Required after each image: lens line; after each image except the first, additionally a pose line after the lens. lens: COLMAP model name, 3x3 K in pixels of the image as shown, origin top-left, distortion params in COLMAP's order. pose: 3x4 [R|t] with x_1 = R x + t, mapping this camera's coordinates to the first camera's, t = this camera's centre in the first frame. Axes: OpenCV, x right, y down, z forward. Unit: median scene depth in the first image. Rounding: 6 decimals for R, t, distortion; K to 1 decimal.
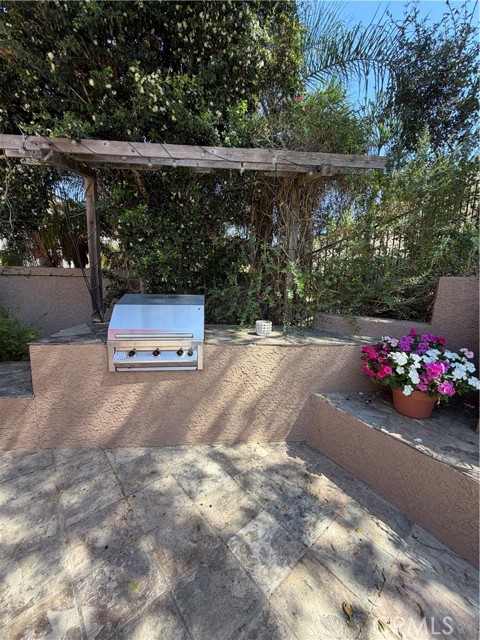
lens RADIAL K [[254.6, 0, 239.5], [0, 254.6, 319.6], [0, 0, 1]] dist [0.002685, 0.000819]
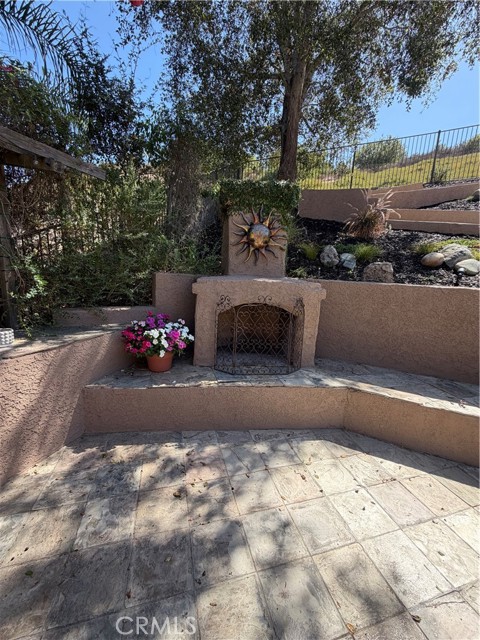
lens RADIAL K [[254.6, 0, 241.0], [0, 254.6, 319.7], [0, 0, 1]] dist [0.002685, 0.000819]
pose [[0.433691, -0.180067, 0.882886, -0.373492], [0.119598, 0.982663, 0.141668, -0.063836], [-0.893089, 0.044151, 0.447708, -0.066990]]
